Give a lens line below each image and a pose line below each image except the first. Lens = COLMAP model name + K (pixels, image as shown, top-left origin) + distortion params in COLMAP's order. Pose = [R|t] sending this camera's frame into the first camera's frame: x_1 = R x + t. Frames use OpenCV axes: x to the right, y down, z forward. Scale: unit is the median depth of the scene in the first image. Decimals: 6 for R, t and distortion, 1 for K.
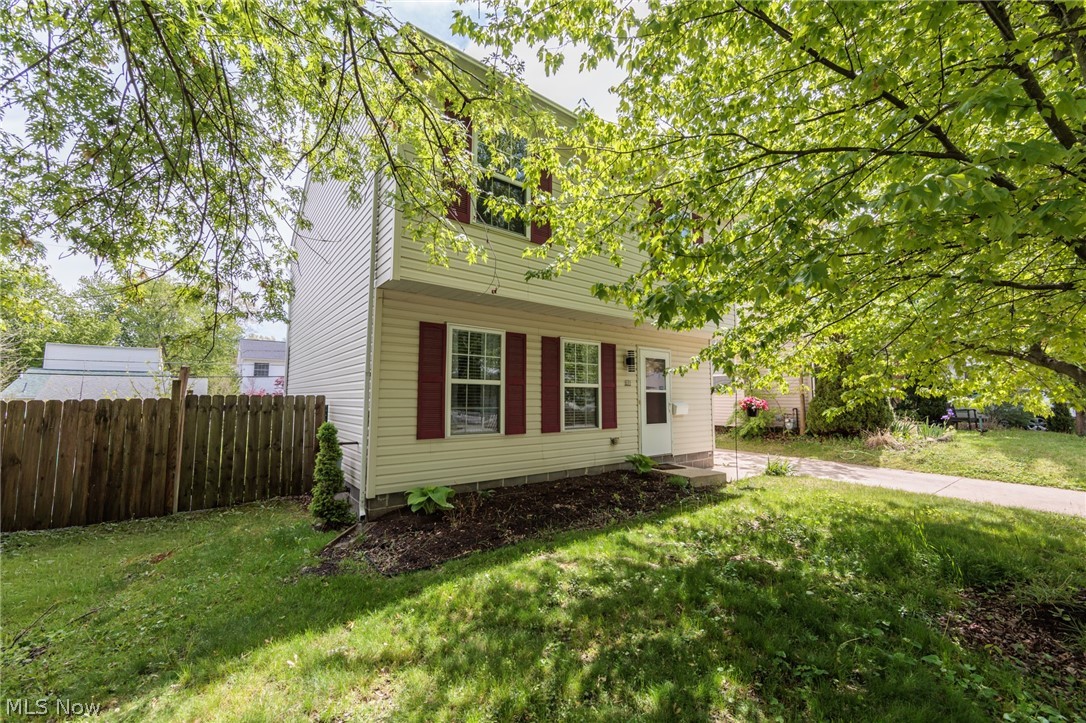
lens RADIAL K [[418.1, 0, 543.0], [0, 418.1, 361.5], [0, 0, 1]] dist [-0.000220, -0.000040]
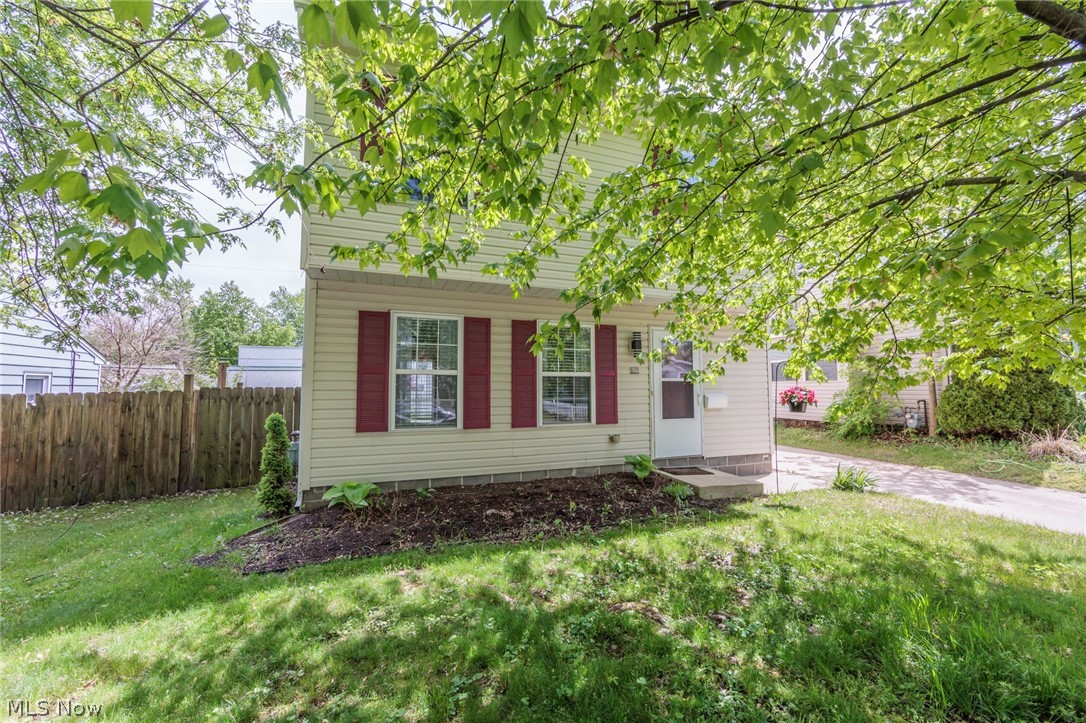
lens RADIAL K [[424.0, 0, 545.4], [0, 424.0, 361.1], [0, 0, 1]] dist [-0.001922, 0.000006]
pose [[0.957691, -0.022228, -0.286937, 0.363266], [0.029695, 0.999324, 0.021696, 0.011289], [0.286261, -0.029299, 0.957704, 0.168389]]
